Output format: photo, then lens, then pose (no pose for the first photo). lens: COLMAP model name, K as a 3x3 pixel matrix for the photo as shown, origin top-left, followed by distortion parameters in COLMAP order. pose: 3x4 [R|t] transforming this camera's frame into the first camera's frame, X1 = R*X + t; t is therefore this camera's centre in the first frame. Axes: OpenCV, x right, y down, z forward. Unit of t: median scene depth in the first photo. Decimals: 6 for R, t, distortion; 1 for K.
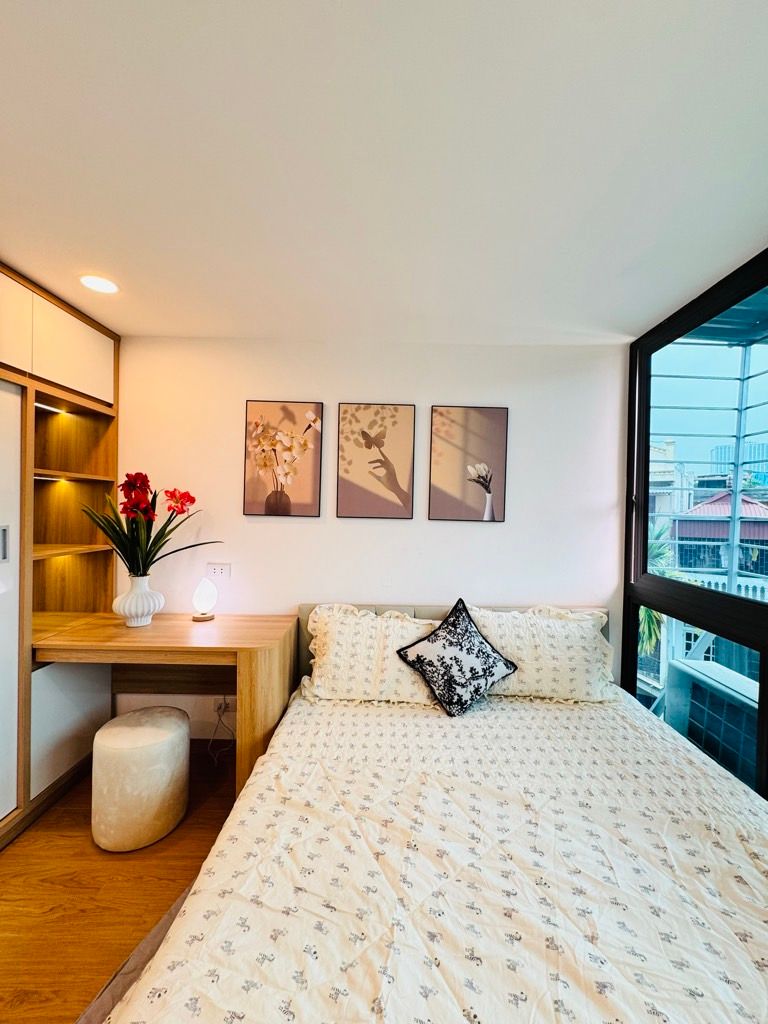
lens RADIAL K [[407.4, 0, 384.7], [0, 407.4, 512.9], [0, 0, 1]] dist [-0.002825, 0.001034]
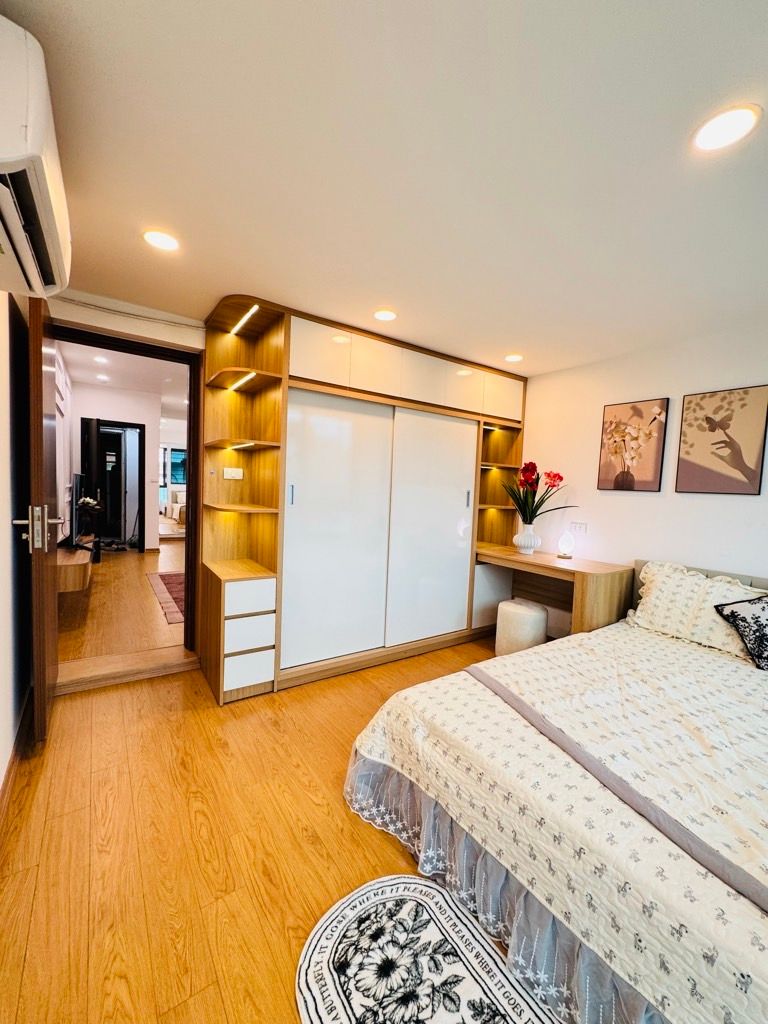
lens RADIAL K [[407.4, 0, 381.1], [0, 407.4, 511.3], [0, 0, 1]] dist [-0.002825, 0.001034]
pose [[0.569766, 0.054471, -0.820000, 0.377764], [-0.037419, 0.998486, 0.040327, 0.051689], [0.820955, 0.007707, 0.570941, -0.399766]]
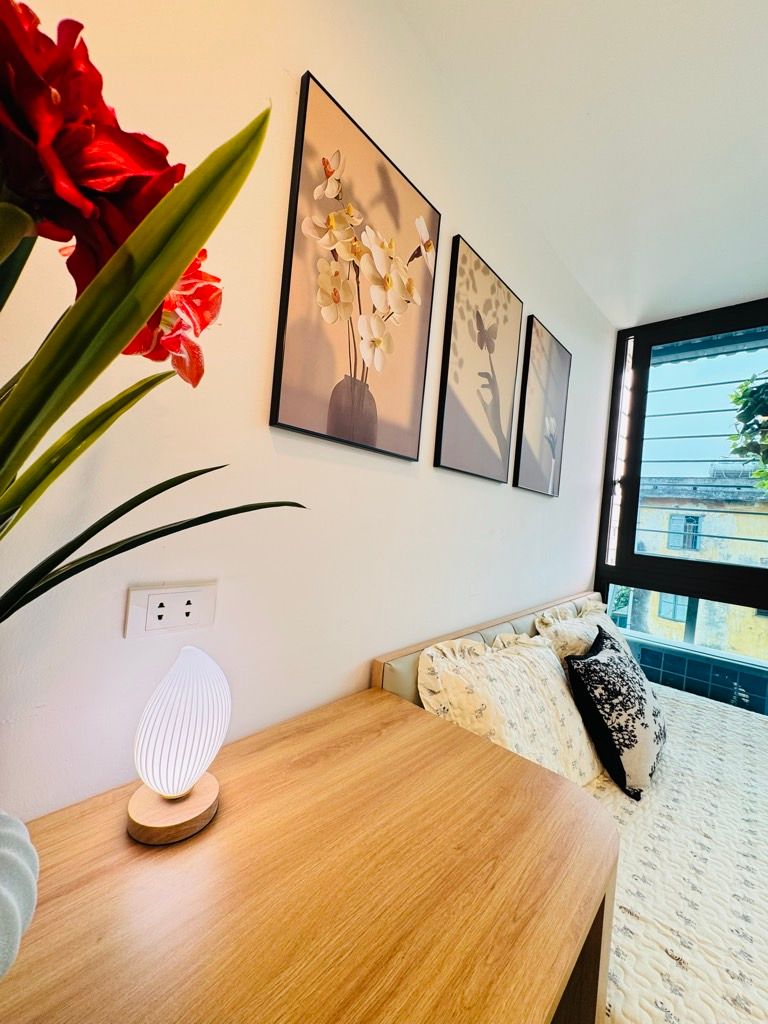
lens RADIAL K [[407.4, 0, 386.5], [0, 407.4, 511.5], [0, 0, 1]] dist [-0.002825, 0.001034]
pose [[0.668974, 0.035610, 0.742432, -0.526941], [-0.066560, 0.997709, 0.012120, 0.064006], [-0.740299, -0.057524, 0.669812, 0.720744]]
